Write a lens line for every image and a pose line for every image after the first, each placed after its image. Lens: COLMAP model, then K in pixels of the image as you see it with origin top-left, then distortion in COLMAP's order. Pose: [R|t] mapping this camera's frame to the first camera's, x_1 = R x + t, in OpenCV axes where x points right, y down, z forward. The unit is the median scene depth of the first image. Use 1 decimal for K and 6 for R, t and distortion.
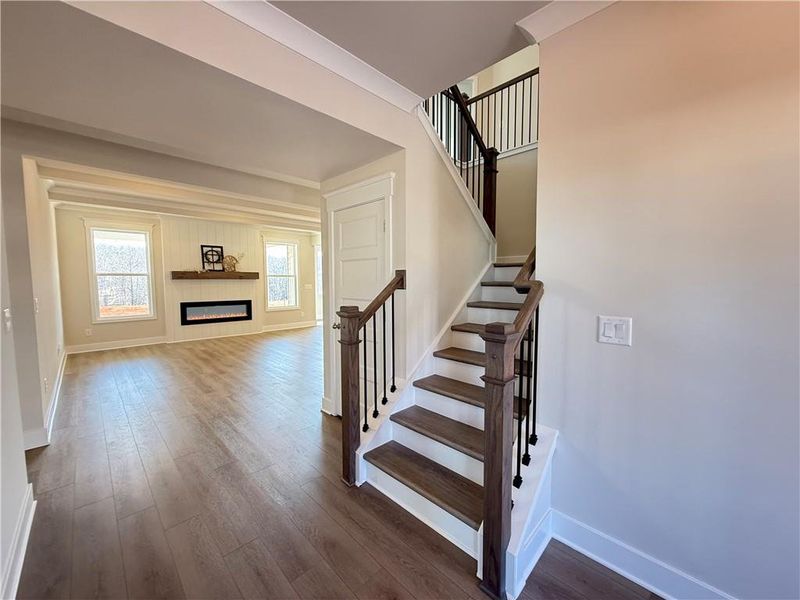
lens RADIAL K [[316.5, 0, 399.1], [0, 316.5, 301.4], [0, 0, 1]] dist [-0.000046, 0.000120]
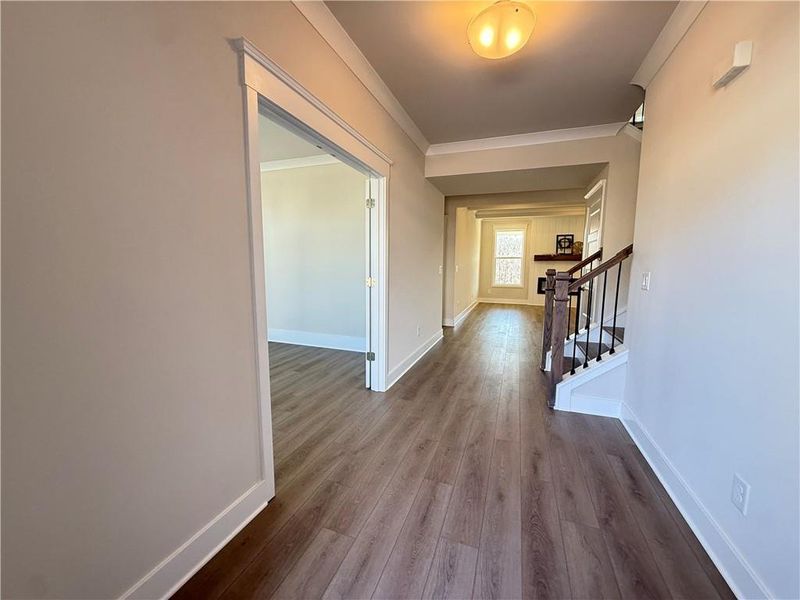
lens RADIAL K [[316.5, 0, 399.1], [0, 316.5, 301.4], [0, 0, 1]] dist [-0.000046, 0.000120]
pose [[0.410853, 0.113788, -0.904573, 0.348430], [-0.071341, 0.993151, 0.092528, 0.023607], [0.908906, 0.026518, 0.416157, -0.149807]]
